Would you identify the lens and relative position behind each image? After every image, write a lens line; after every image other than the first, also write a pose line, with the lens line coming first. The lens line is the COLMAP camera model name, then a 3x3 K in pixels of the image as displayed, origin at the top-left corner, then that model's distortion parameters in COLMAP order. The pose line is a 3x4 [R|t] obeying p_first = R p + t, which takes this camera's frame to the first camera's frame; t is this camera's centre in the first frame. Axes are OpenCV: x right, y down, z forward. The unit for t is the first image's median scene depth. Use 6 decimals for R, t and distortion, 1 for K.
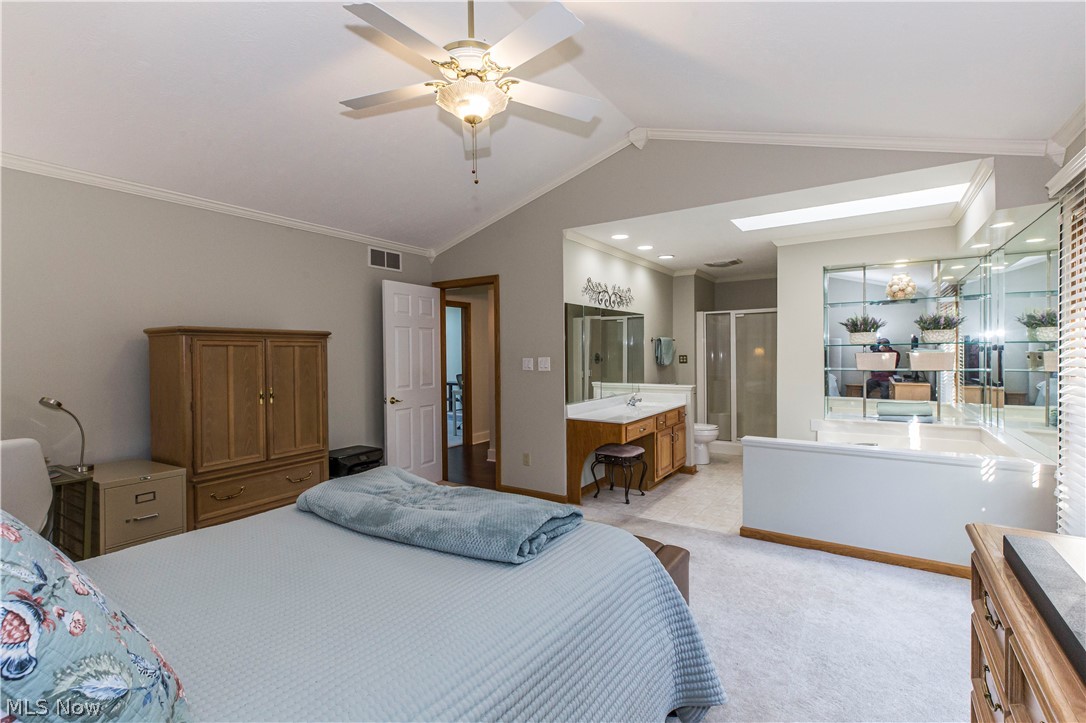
lens RADIAL K [[499.2, 0, 548.1], [0, 499.2, 358.3], [0, 0, 1]] dist [0.006135, -0.000835]
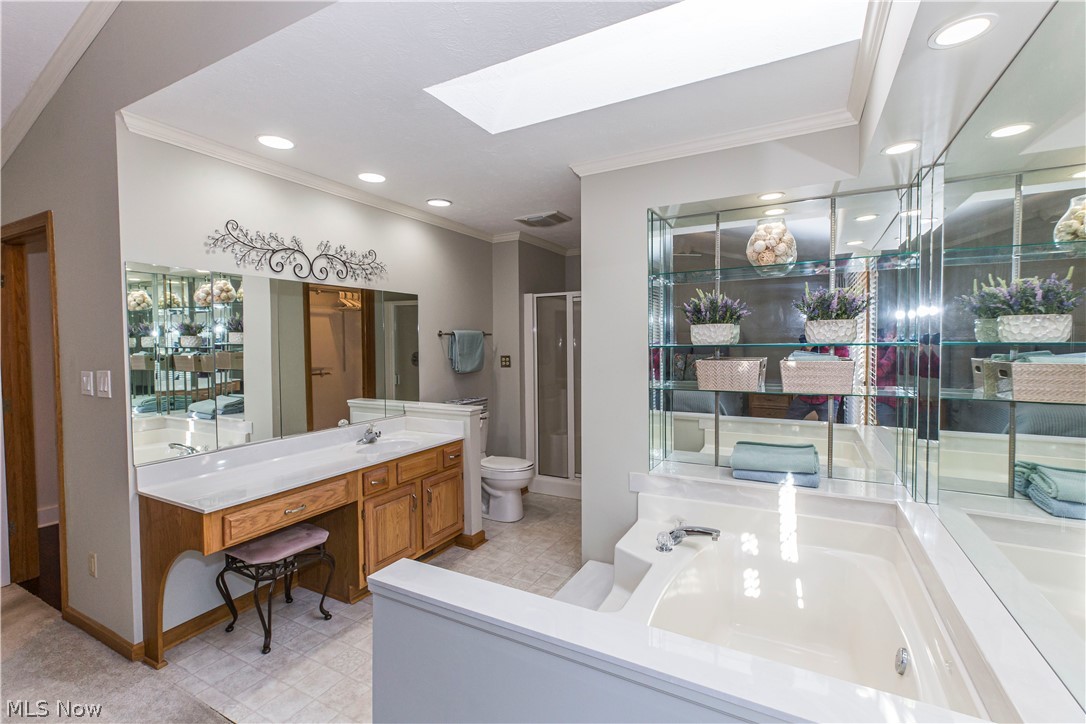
lens RADIAL K [[499.2, 0, 544.3], [0, 499.2, 359.7], [0, 0, 1]] dist [0.006135, -0.000835]
pose [[0.995555, -0.002643, 0.094148, 0.375400], [0.000736, 0.999794, 0.020277, -0.022150], [-0.094182, -0.020117, 0.995352, 0.434292]]
